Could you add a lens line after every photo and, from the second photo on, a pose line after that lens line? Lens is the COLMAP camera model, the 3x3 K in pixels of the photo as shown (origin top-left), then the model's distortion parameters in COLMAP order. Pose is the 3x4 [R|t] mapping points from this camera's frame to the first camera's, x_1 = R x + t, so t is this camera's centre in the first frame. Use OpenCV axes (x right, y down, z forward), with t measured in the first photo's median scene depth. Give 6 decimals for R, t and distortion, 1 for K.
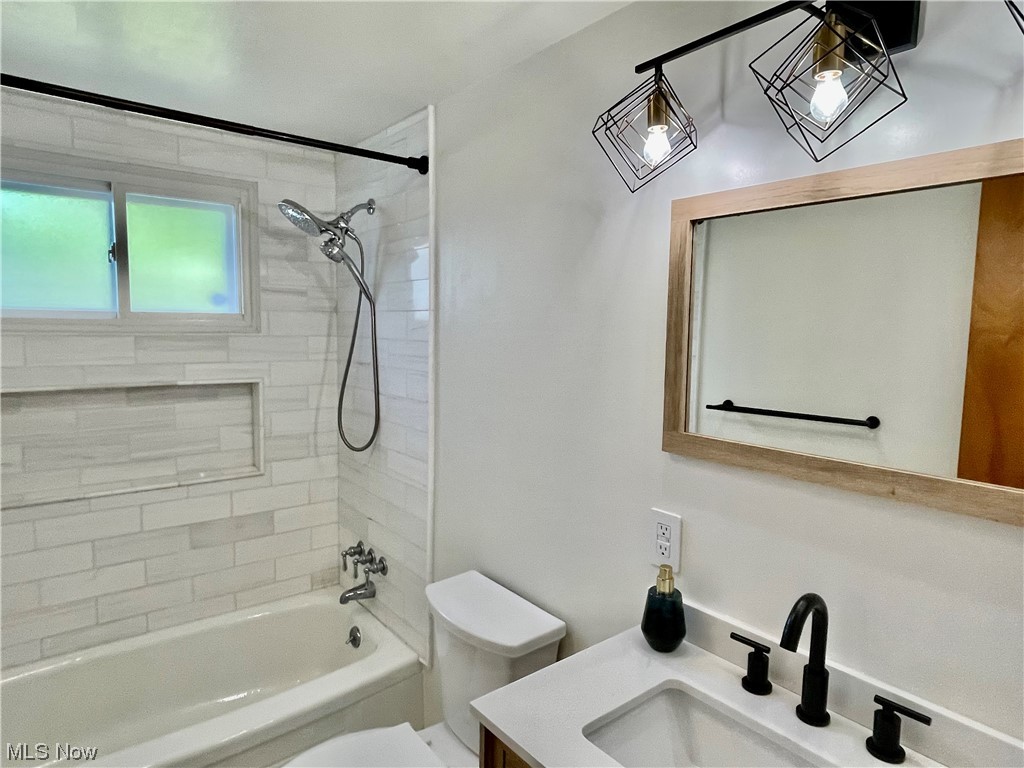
lens RADIAL K [[613.9, 0, 510.3], [0, 613.9, 384.2], [0, 0, 1]] dist [0.006014, -0.006514]
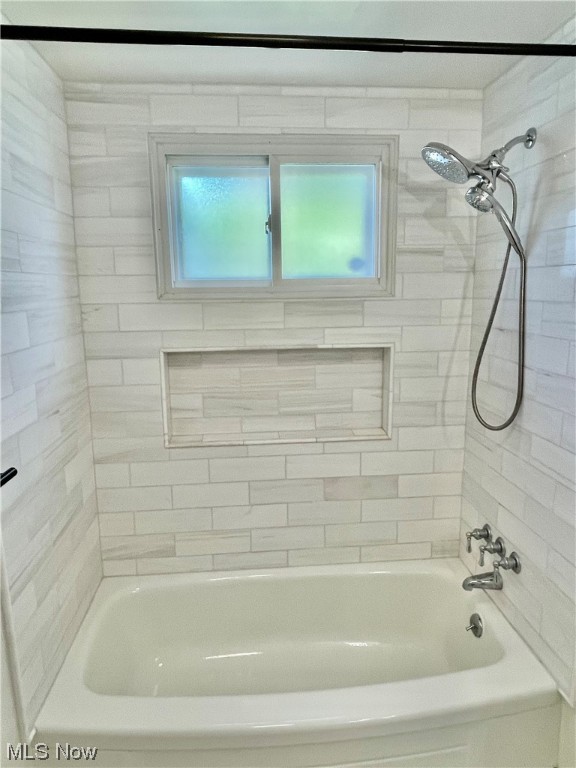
lens RADIAL K [[498.5, 0, 288.2], [0, 498.5, 381.0], [0, 0, 1]] dist [0.001202, -0.000960]
pose [[0.835530, 0.074005, -0.544439, -0.110365], [-0.025728, 0.995070, 0.095776, -0.022357], [0.548843, -0.066016, 0.833315, 0.247186]]
